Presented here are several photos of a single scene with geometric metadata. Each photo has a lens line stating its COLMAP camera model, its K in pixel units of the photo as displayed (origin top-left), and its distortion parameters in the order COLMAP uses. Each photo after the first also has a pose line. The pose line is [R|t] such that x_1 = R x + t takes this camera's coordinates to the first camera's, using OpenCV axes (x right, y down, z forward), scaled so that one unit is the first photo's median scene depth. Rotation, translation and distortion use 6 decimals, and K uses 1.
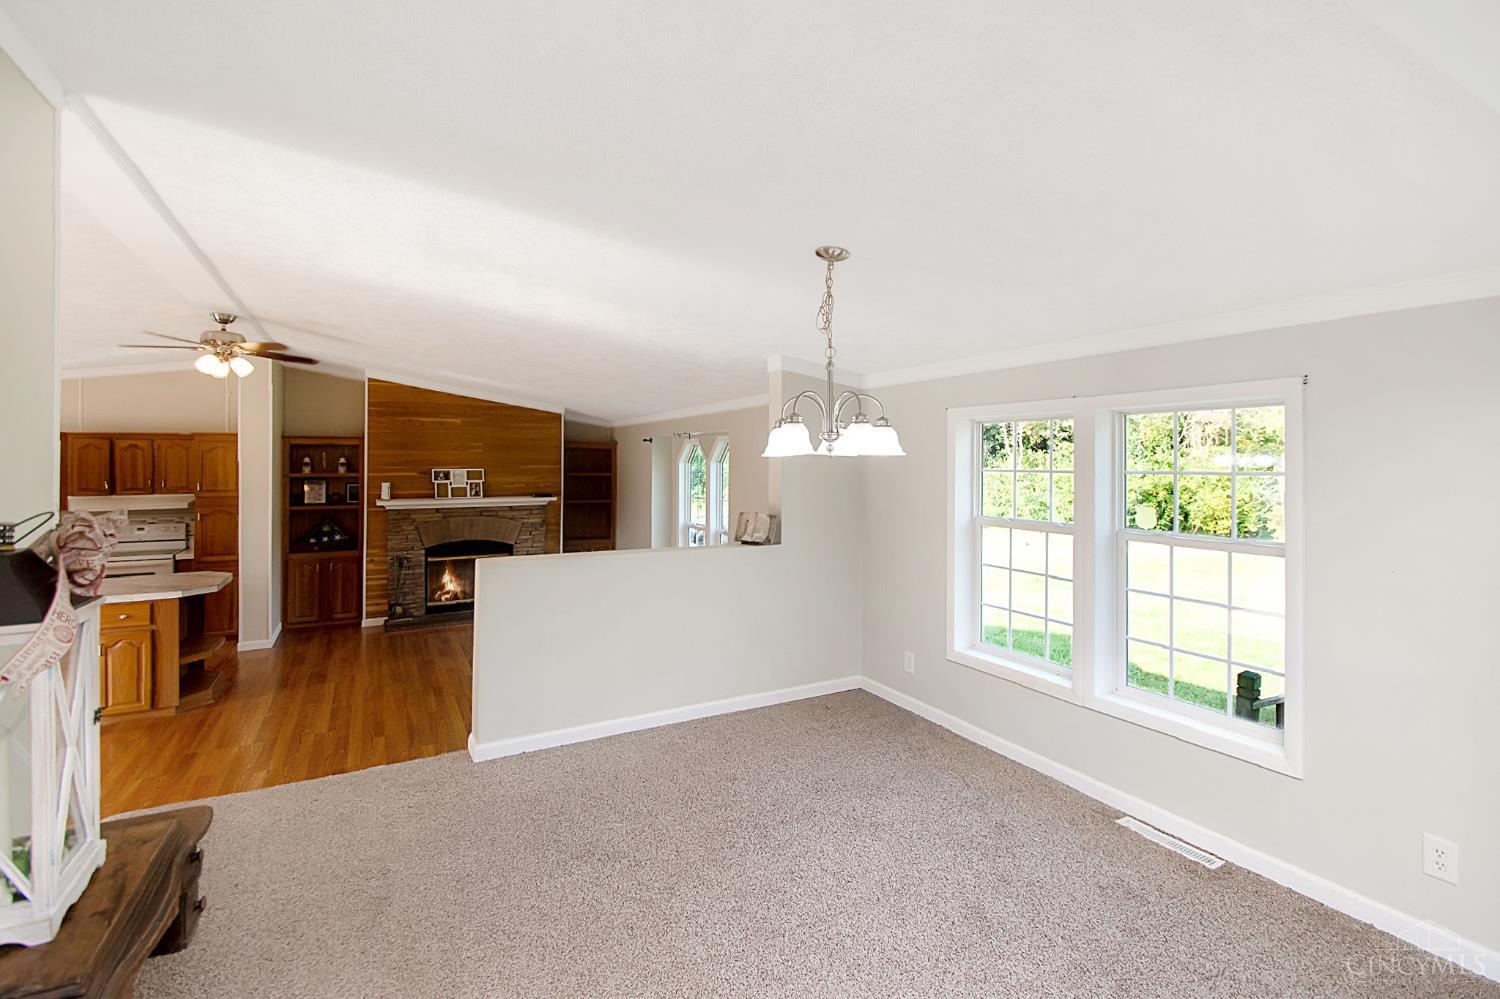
lens RADIAL K [[657.8, 0, 742.1], [0, 657.8, 459.4], [0, 0, 1]] dist [0.000865, -0.012101]
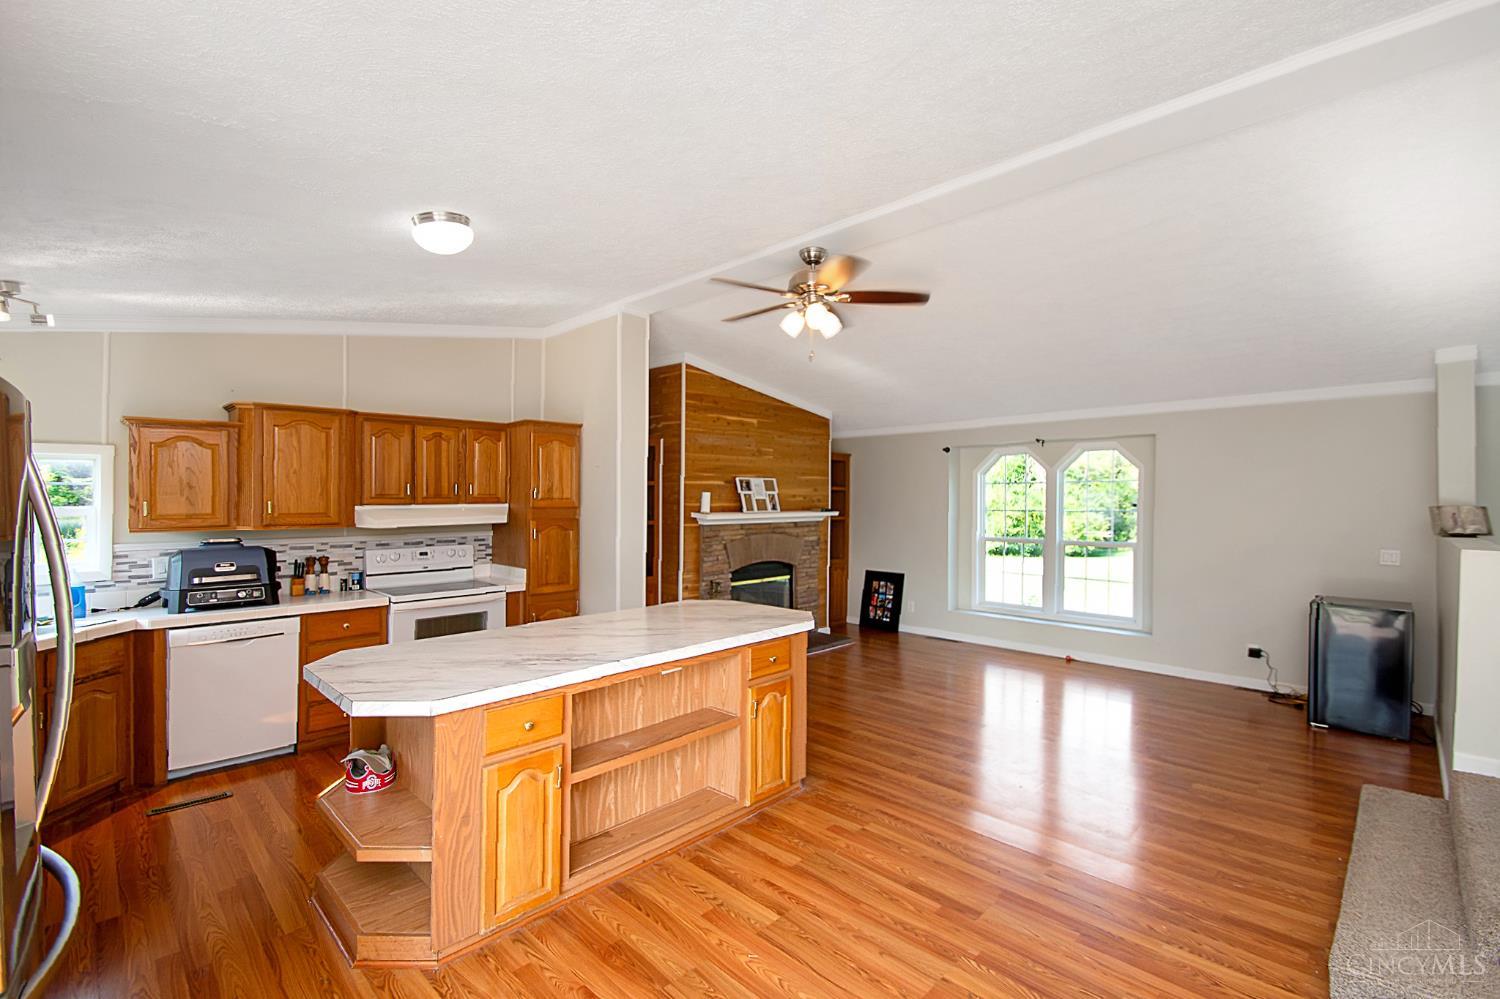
lens RADIAL K [[671.9, 0, 750.0], [0, 671.9, 499.5], [0, 0, 1]] dist [0.000848, -0.000428]
pose [[0.954643, 0.000814, 0.297753, -0.734363], [-0.003172, 0.999967, 0.007438, 0.037747], [-0.297737, -0.008045, 0.954614, 0.177006]]
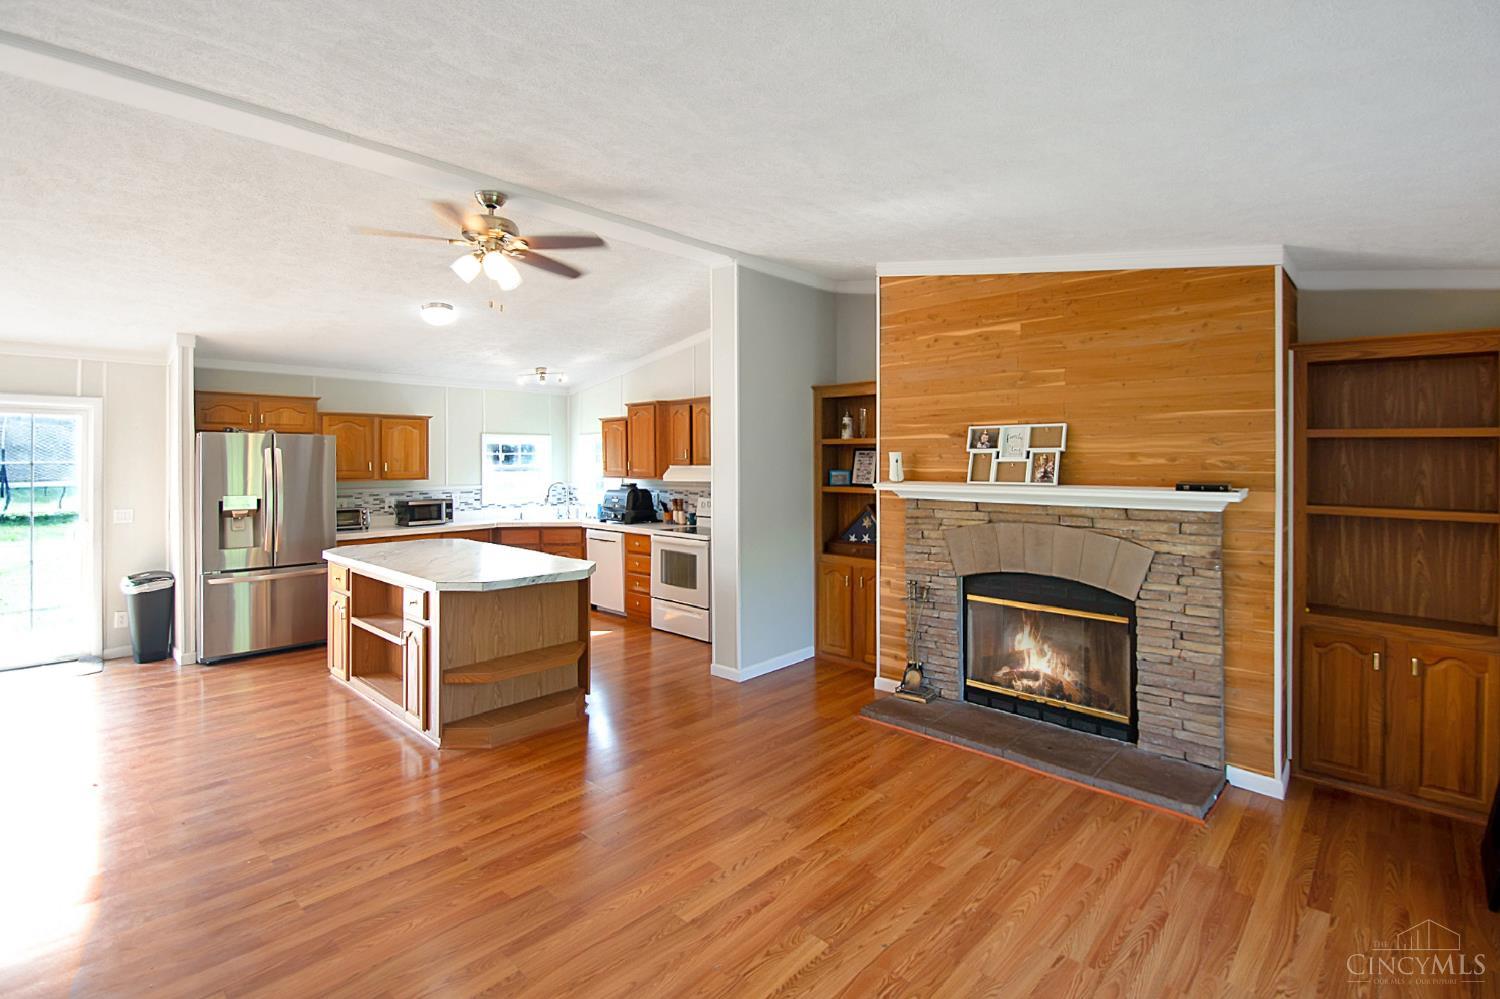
lens RADIAL K [[696.7, 0, 760.4], [0, 696.7, 458.3], [0, 0, 1]] dist [0.002157, -0.000064]
pose [[0.317516, 0.000446, -0.948253, 0.001066], [0.007452, 0.999968, 0.002965, 0.038188], [0.948224, -0.008008, 0.317502, 0.686792]]
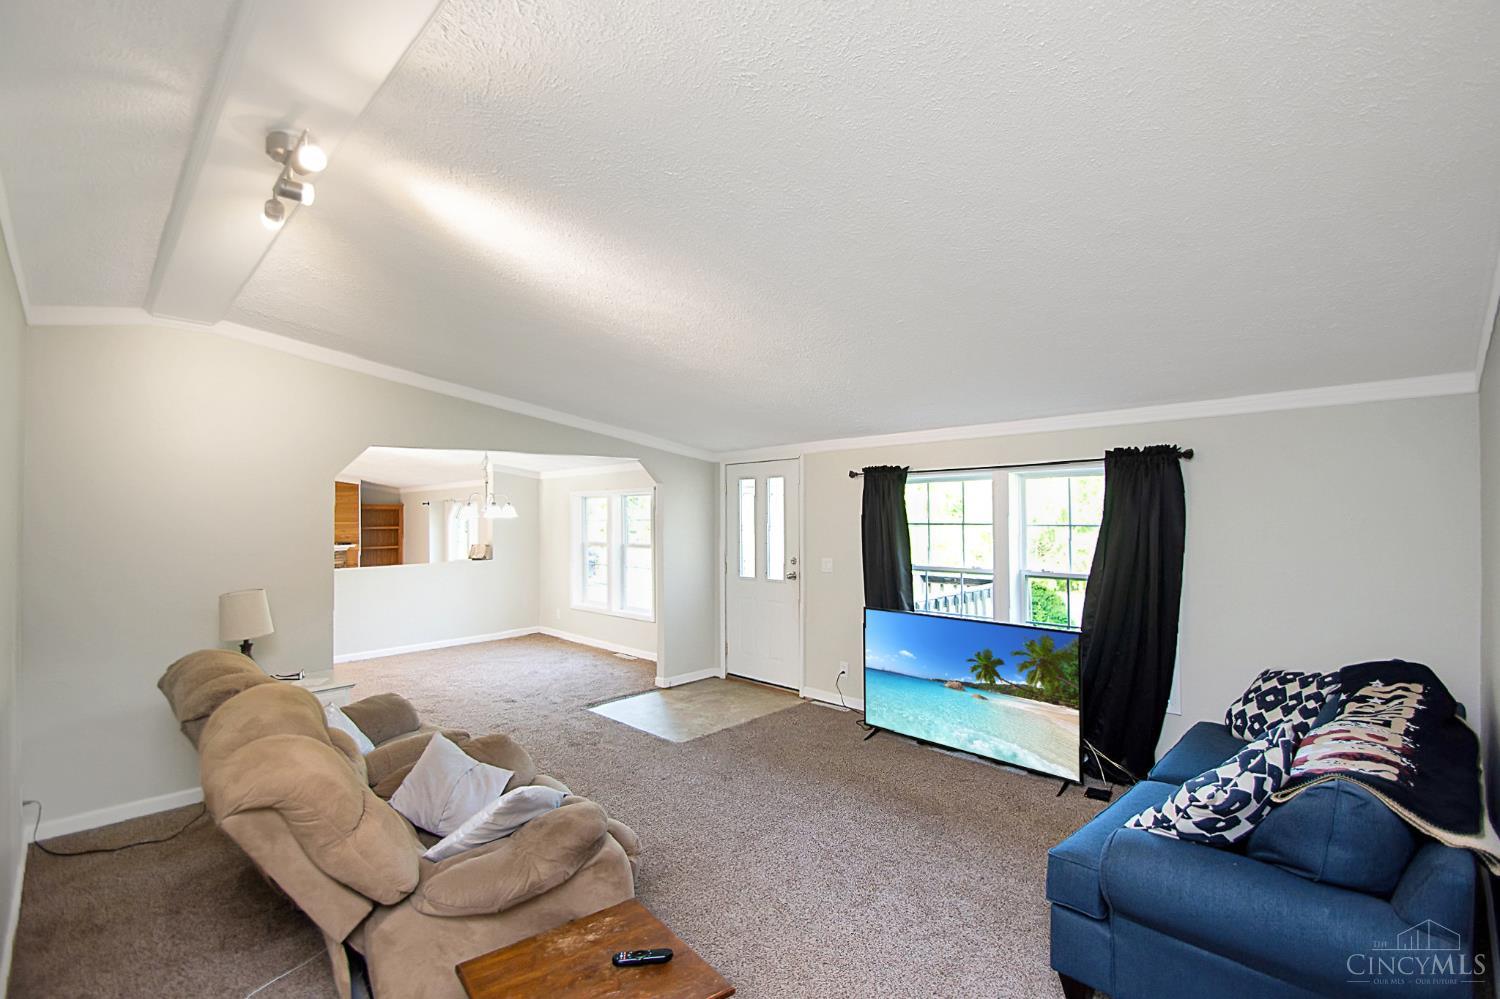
lens RADIAL K [[691.0, 0, 750.0], [0, 691.0, 499.5], [0, 0, 1]] dist [-0.001124, 0.000115]
pose [[0.962532, -0.016087, 0.270690, 0.135491], [0.018485, 0.999809, -0.006310, -0.014390], [-0.270537, 0.011077, 0.962646, -0.680277]]
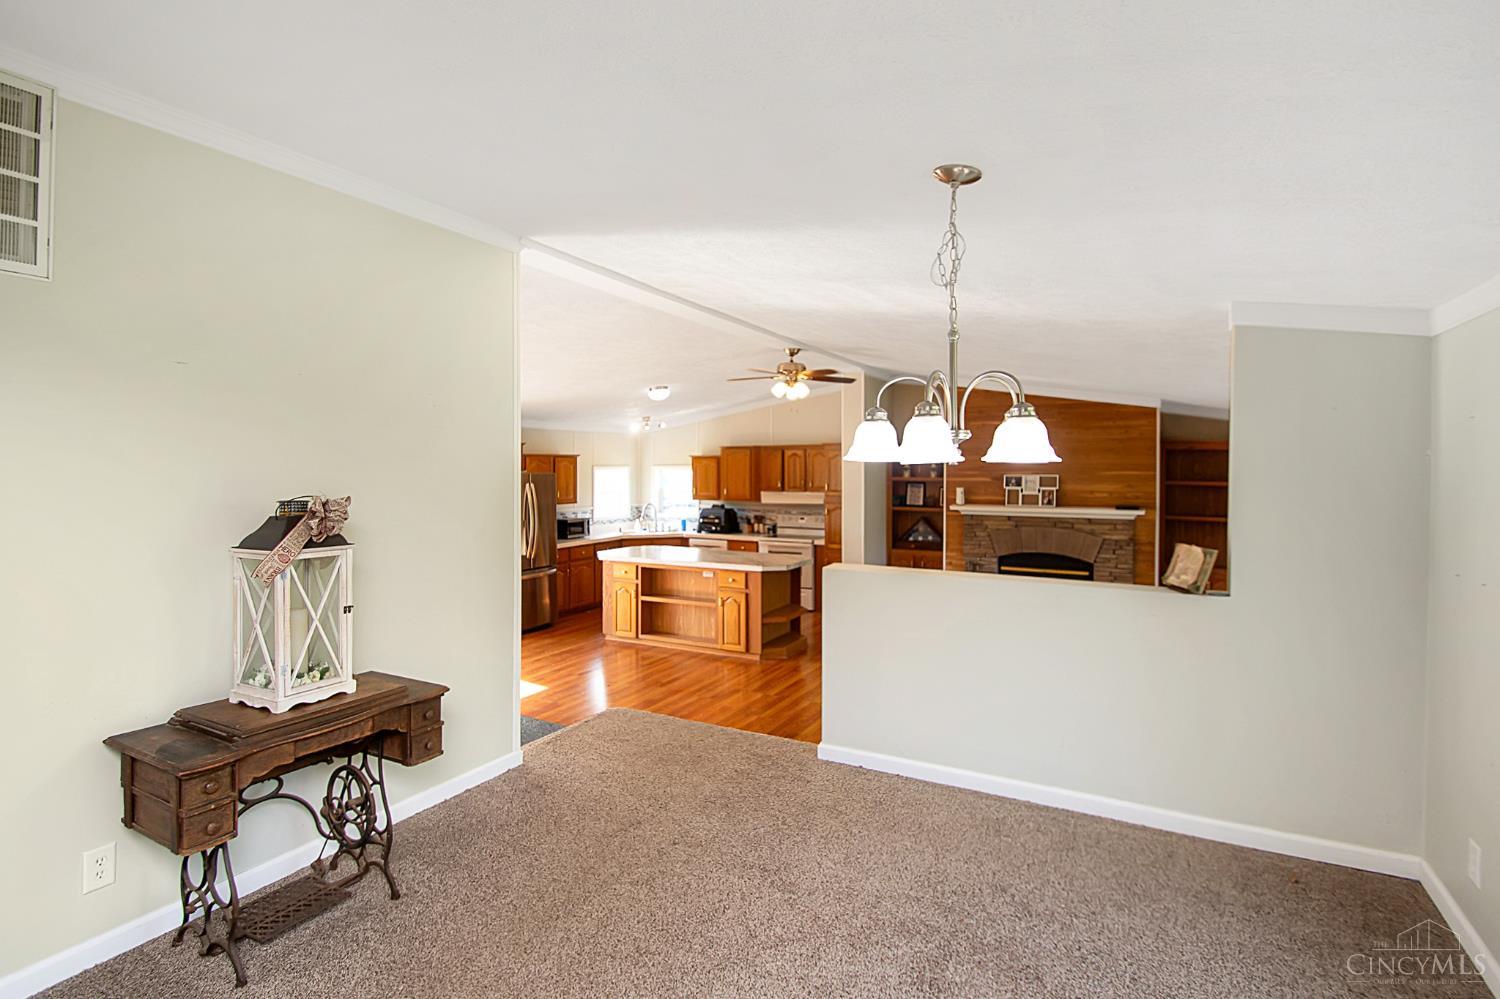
lens RADIAL K [[720.0, 0, 774.9], [0, 720.0, 464.8], [0, 0, 1]] dist [-0.001531, -0.000462]
pose [[0.566606, -0.001181, -0.823988, 0.211845], [0.001741, 0.999998, -0.000237, -0.000018], [0.823987, -0.001300, 0.566607, 0.131505]]
